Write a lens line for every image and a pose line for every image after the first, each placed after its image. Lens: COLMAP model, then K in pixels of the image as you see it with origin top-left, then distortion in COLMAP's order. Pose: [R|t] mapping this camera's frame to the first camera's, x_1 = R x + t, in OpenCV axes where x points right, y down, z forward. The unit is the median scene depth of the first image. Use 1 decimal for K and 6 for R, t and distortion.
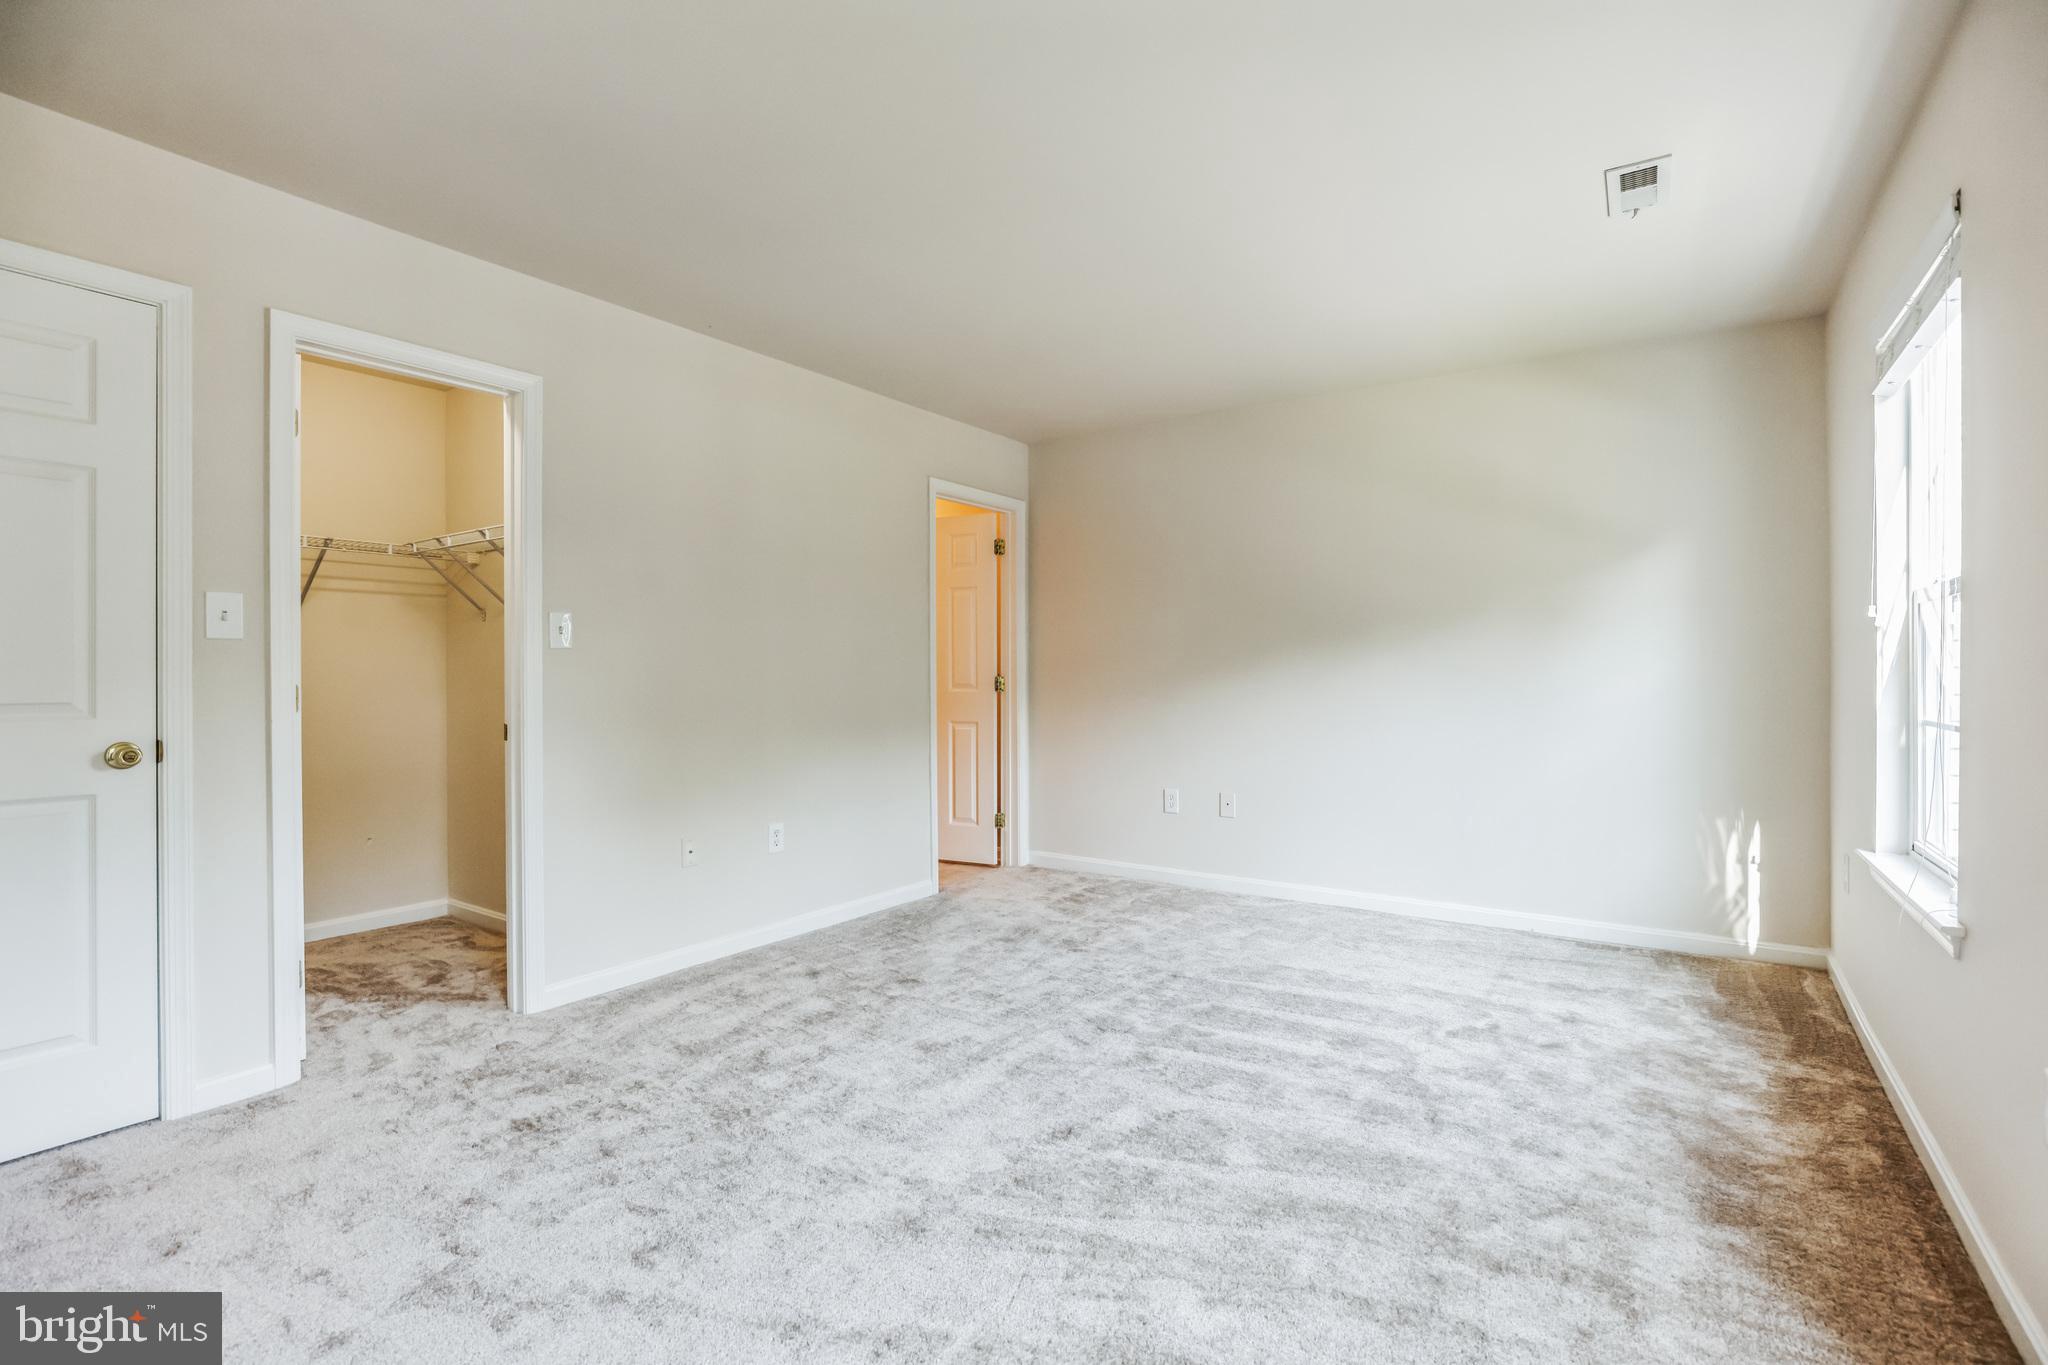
lens RADIAL K [[956.8, 0, 1027.3], [0, 956.8, 672.4], [0, 0, 1]] dist [-0.014317, 0.000934]
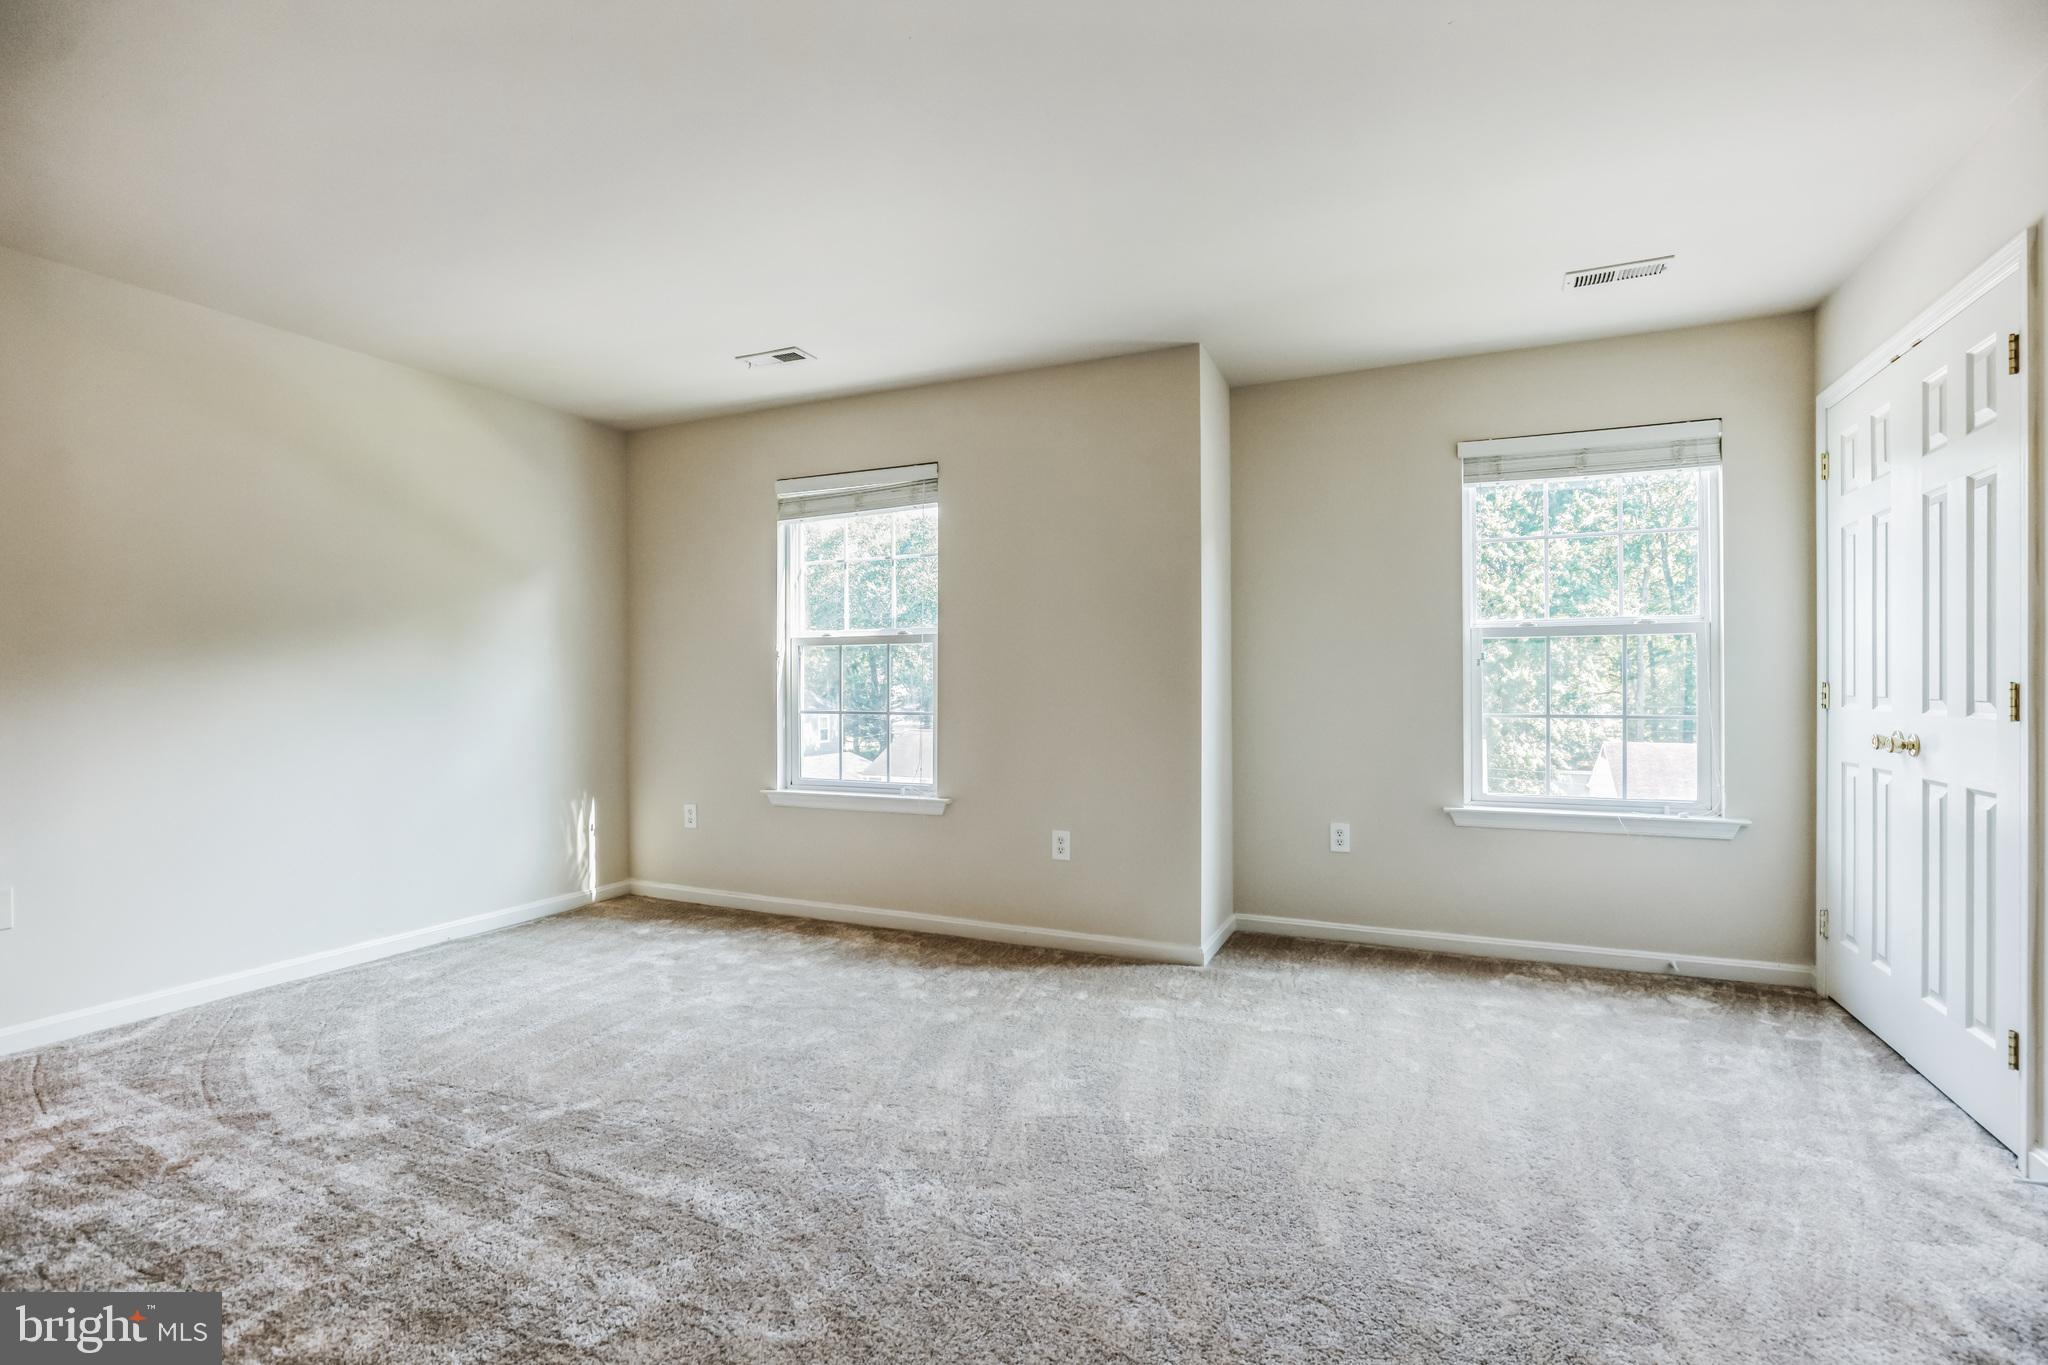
lens RADIAL K [[956.8, 0, 1036.7], [0, 956.8, 680.8], [0, 0, 1]] dist [-0.014317, 0.000934]
pose [[-0.196962, 0.008624, 0.980373, -0.654140], [0.005489, 0.999955, -0.007693, 0.006663], [-0.980396, 0.003866, -0.197001, 0.650534]]
